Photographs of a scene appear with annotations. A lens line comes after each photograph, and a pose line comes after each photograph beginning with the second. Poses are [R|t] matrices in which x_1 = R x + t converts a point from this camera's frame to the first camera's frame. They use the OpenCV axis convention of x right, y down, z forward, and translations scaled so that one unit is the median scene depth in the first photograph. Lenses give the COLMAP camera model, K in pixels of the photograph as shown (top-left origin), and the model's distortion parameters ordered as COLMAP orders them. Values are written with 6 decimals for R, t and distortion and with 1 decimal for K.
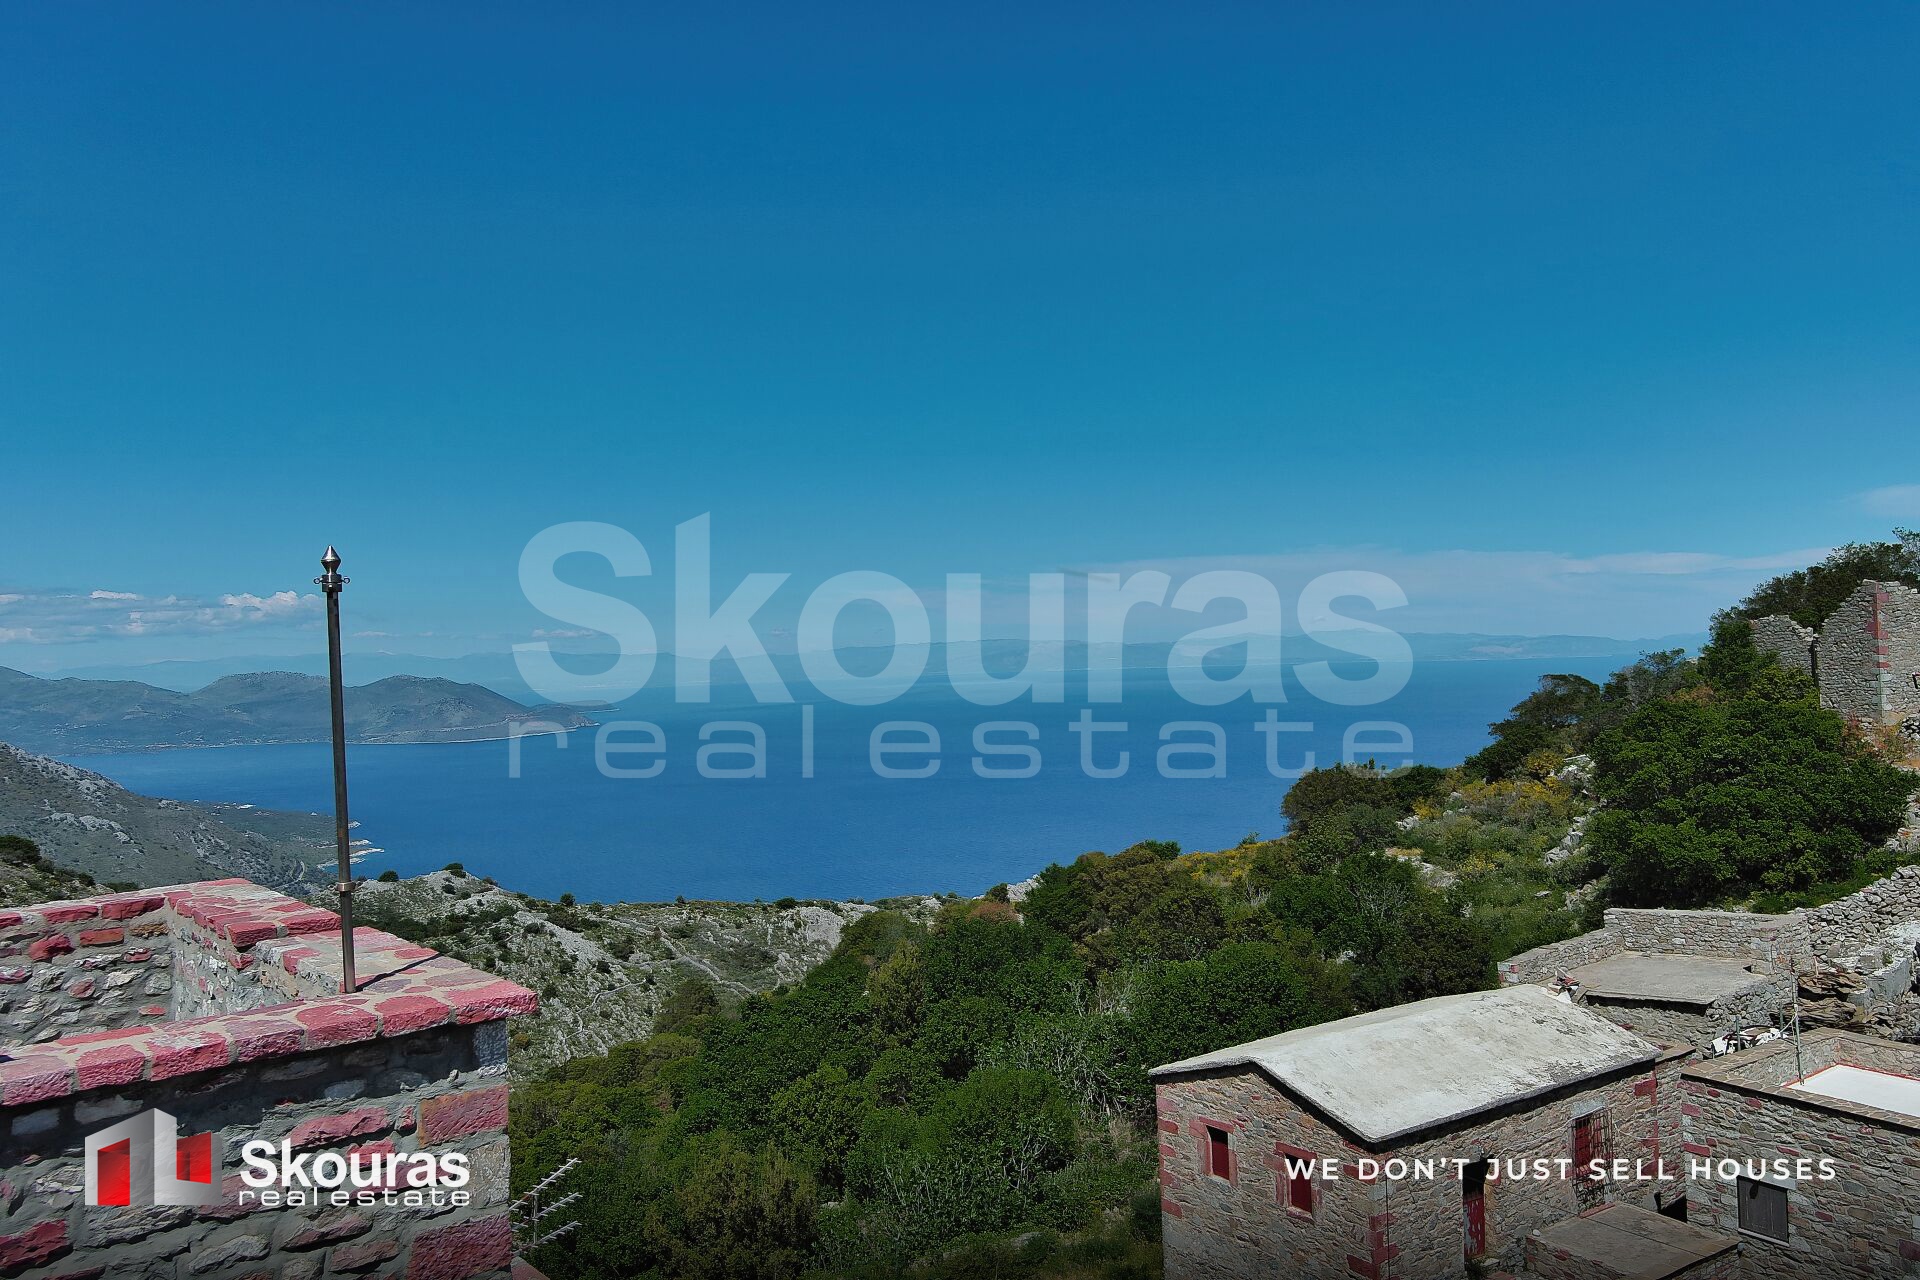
lens RADIAL K [[1473.8, 0, 955.5], [0, 1473.8, 637.2], [0, 0, 1]] dist [0.018745, -0.018476]
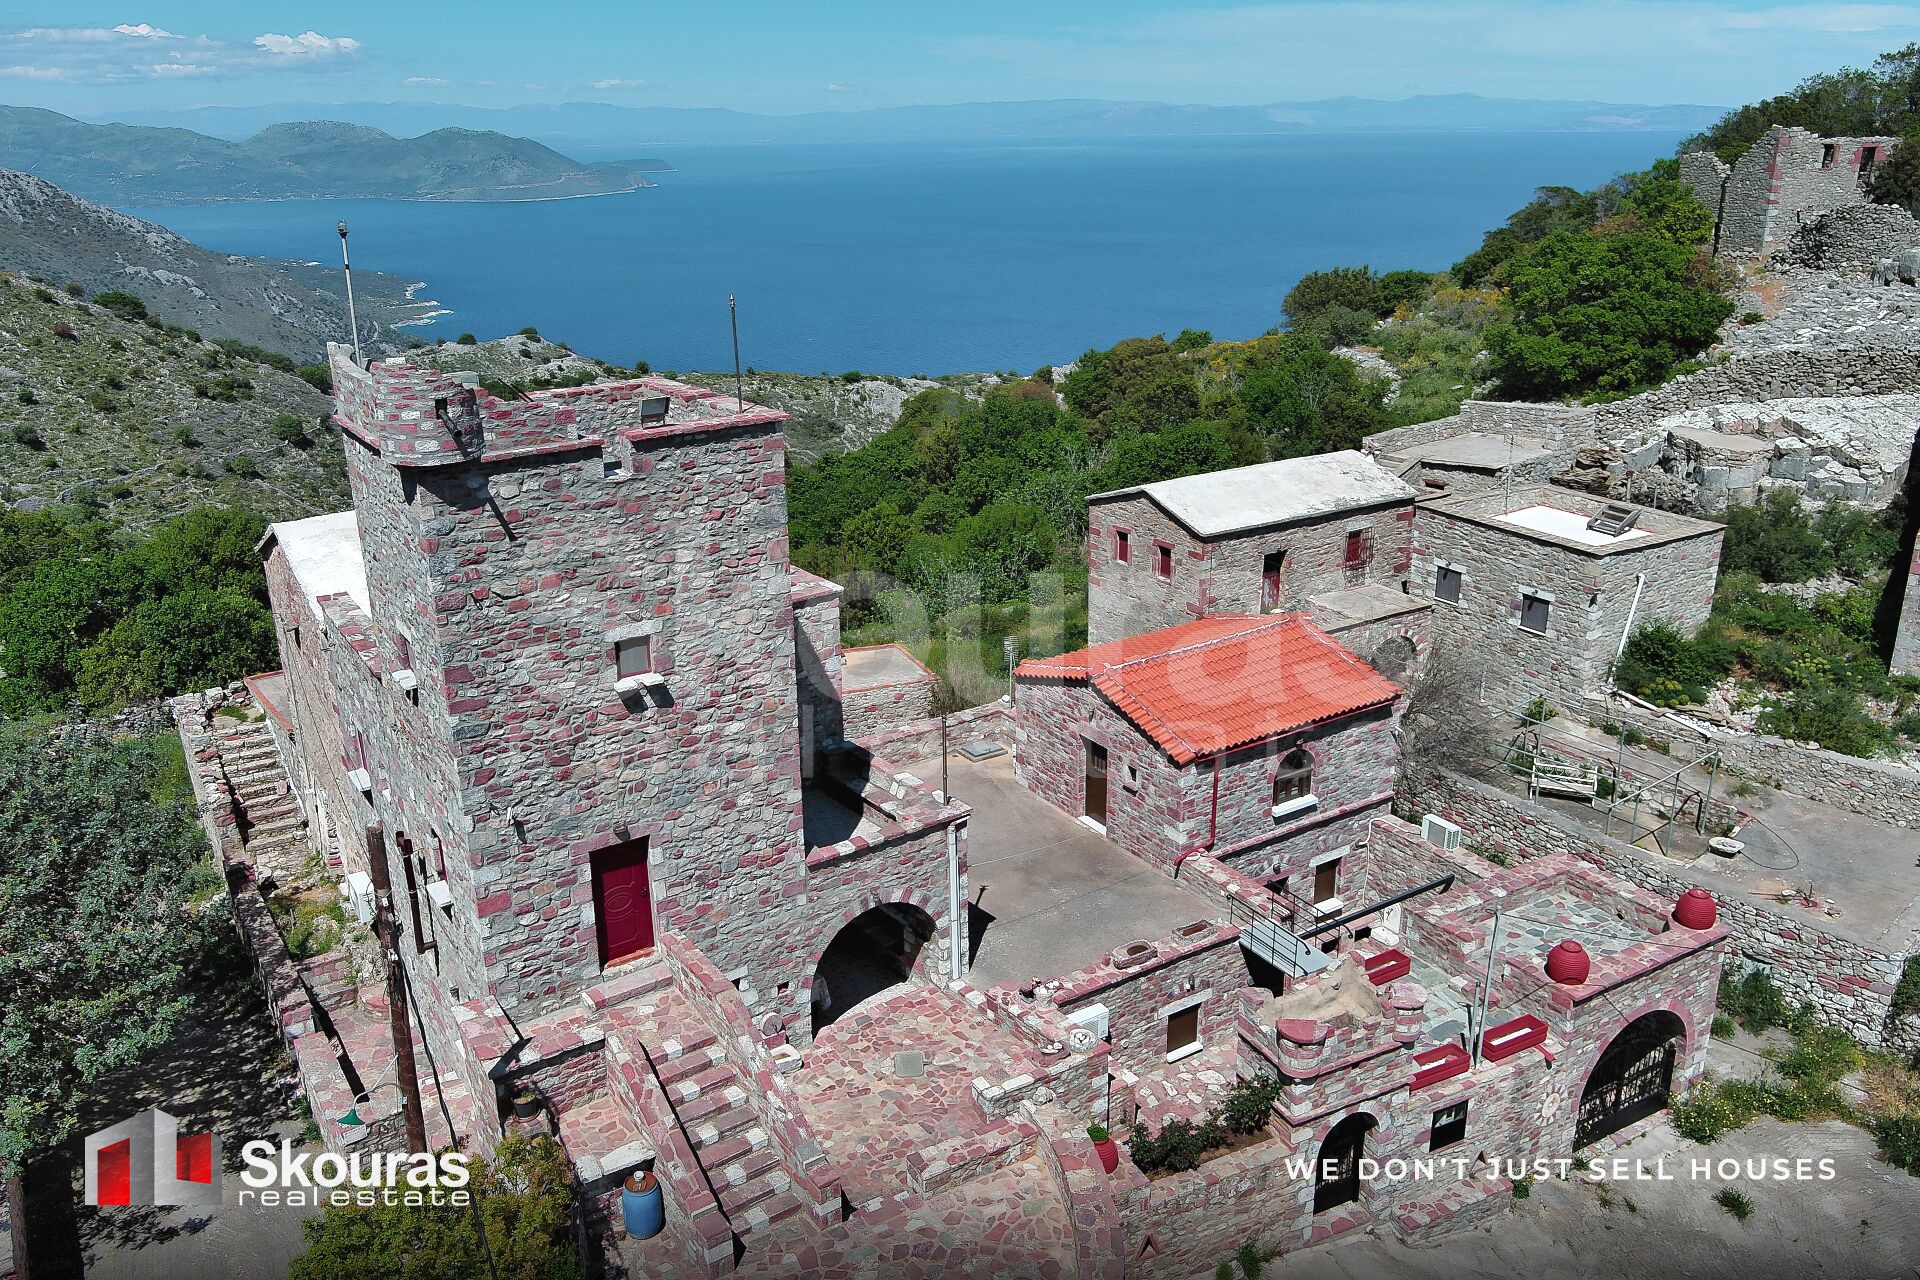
lens RADIAL K [[1473.8, 0, 954.8], [0, 1473.8, 638.1], [0, 0, 1]] dist [0.018745, -0.018476]
pose [[0.998724, 0.032095, -0.038992, 0.032212], [-0.016678, 0.938373, 0.345222, -0.055604], [0.047669, -0.344131, 0.937711, -0.282557]]
